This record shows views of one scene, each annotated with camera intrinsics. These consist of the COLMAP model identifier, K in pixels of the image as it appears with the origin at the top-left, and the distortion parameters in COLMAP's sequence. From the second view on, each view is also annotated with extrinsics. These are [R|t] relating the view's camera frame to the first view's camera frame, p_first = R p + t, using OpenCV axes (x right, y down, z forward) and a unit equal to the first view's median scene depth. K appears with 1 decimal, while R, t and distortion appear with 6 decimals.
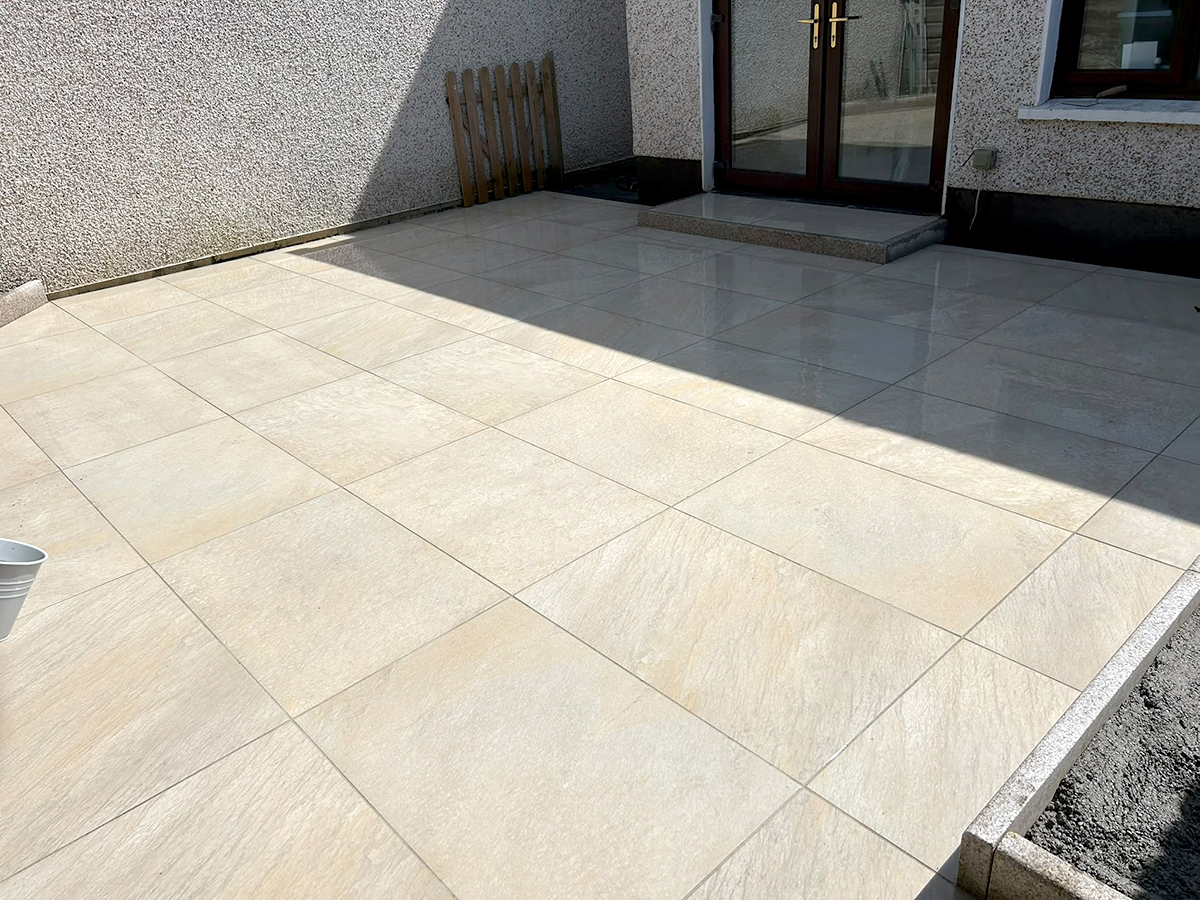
lens RADIAL K [[896.4, 0, 600.0], [0, 896.4, 450.0], [0, 0, 1]] dist [0.043239, -0.037638]
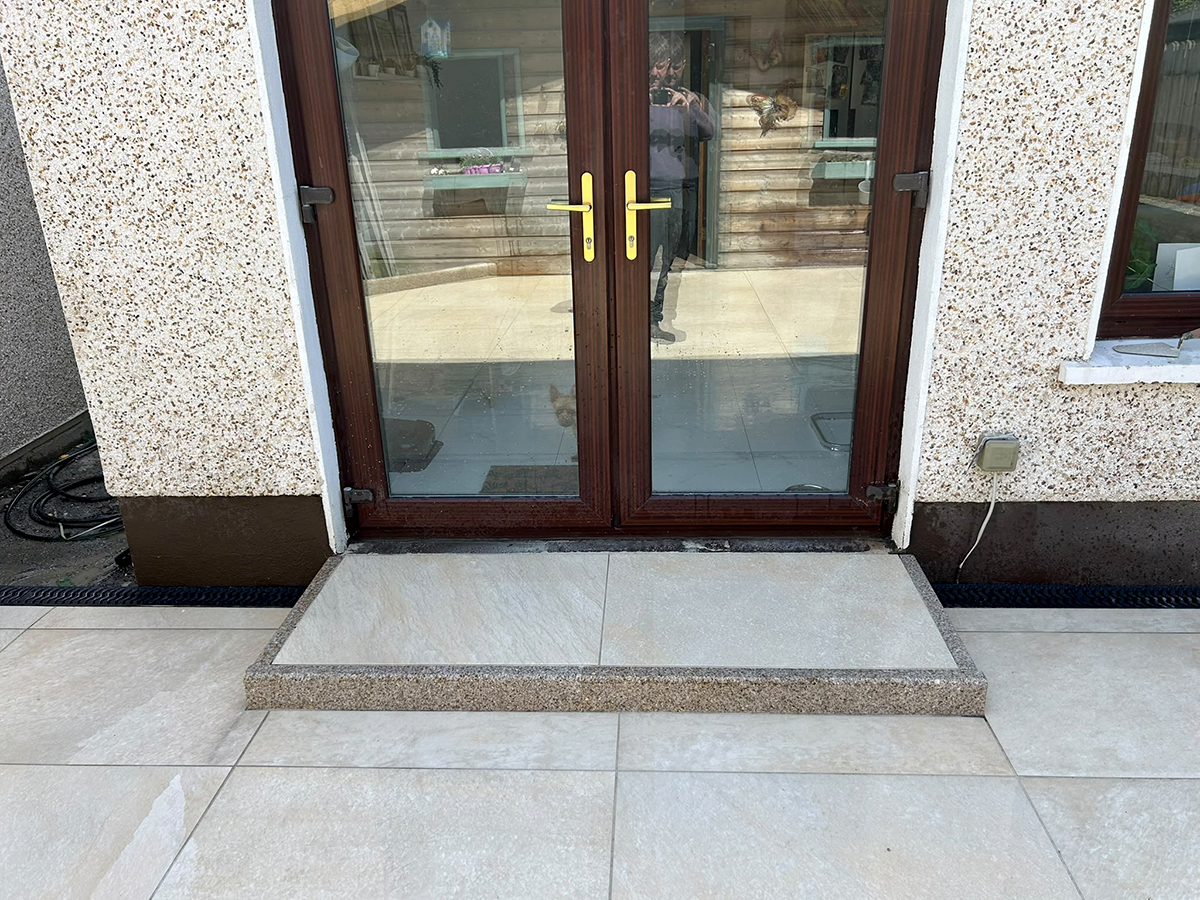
lens RADIAL K [[896.4, 0, 600.0], [0, 896.4, 450.0], [0, 0, 1]] dist [0.043239, -0.037638]
pose [[0.718227, -0.195443, 0.667796, -0.094320], [0.287316, 0.957402, -0.028812, -0.341958], [-0.633718, 0.212562, 0.743787, 0.681793]]
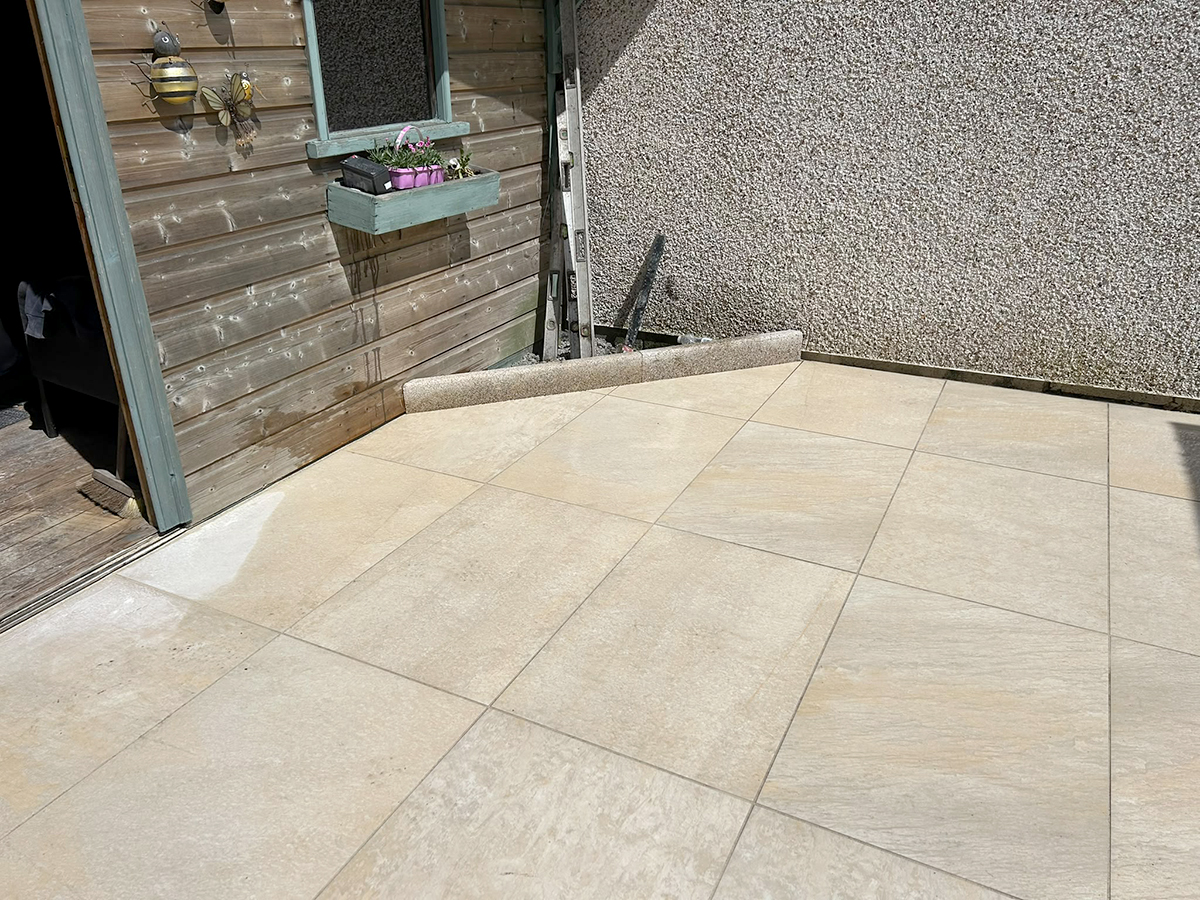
lens RADIAL K [[902.2, 0, 591.7], [0, 902.2, 464.8], [0, 0, 1]] dist [0.057375, -0.079586]
pose [[0.343822, 0.461730, -0.817674, -0.000145], [-0.431985, 0.850924, 0.298861, -0.239511], [0.833772, 0.250468, 0.492027, 0.492797]]
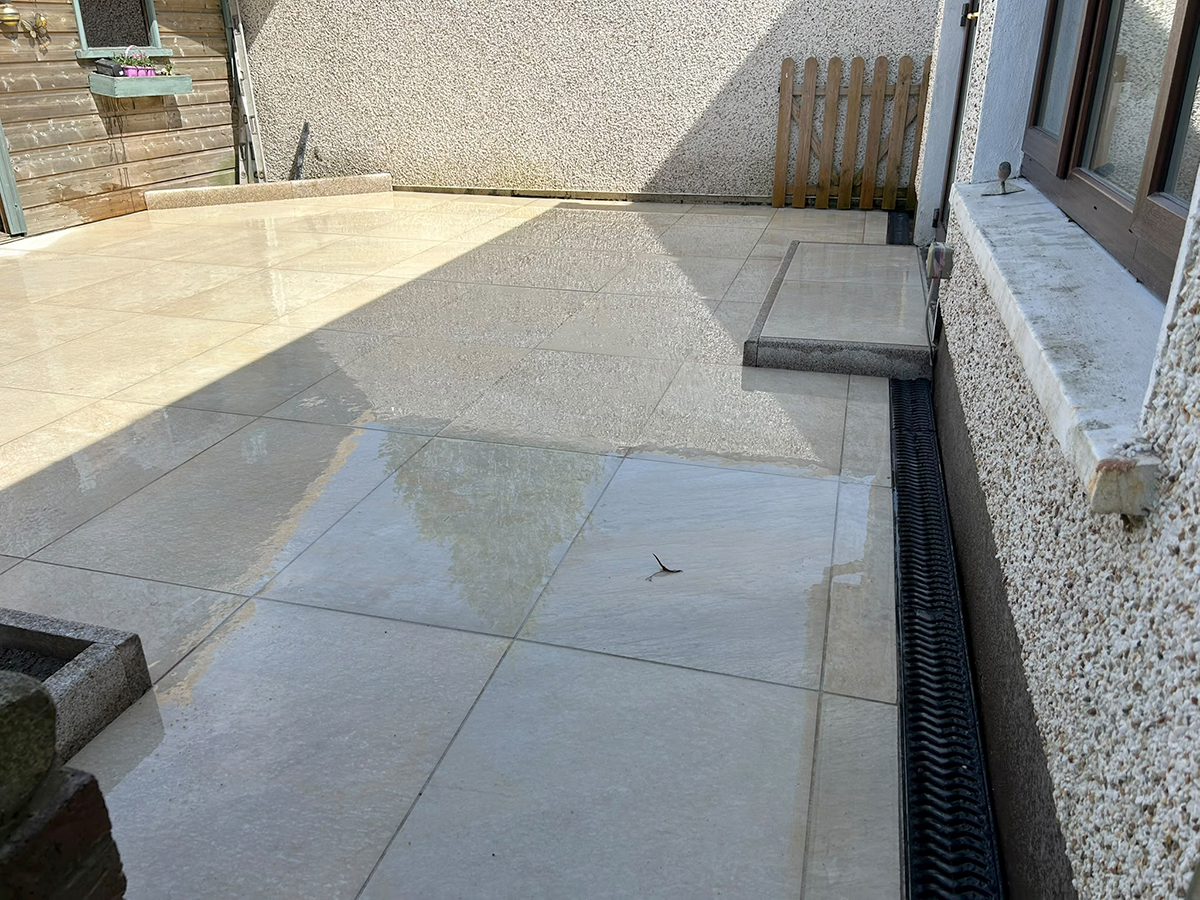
lens RADIAL K [[915.8, 0, 601.7], [0, 915.8, 447.0], [0, 0, 1]] dist [0.060457, -0.063702]
pose [[0.520061, 0.406802, -0.751031, 0.740968], [-0.407665, 0.890899, 0.200270, -0.224721], [0.750563, 0.202017, 0.629161, 0.440447]]
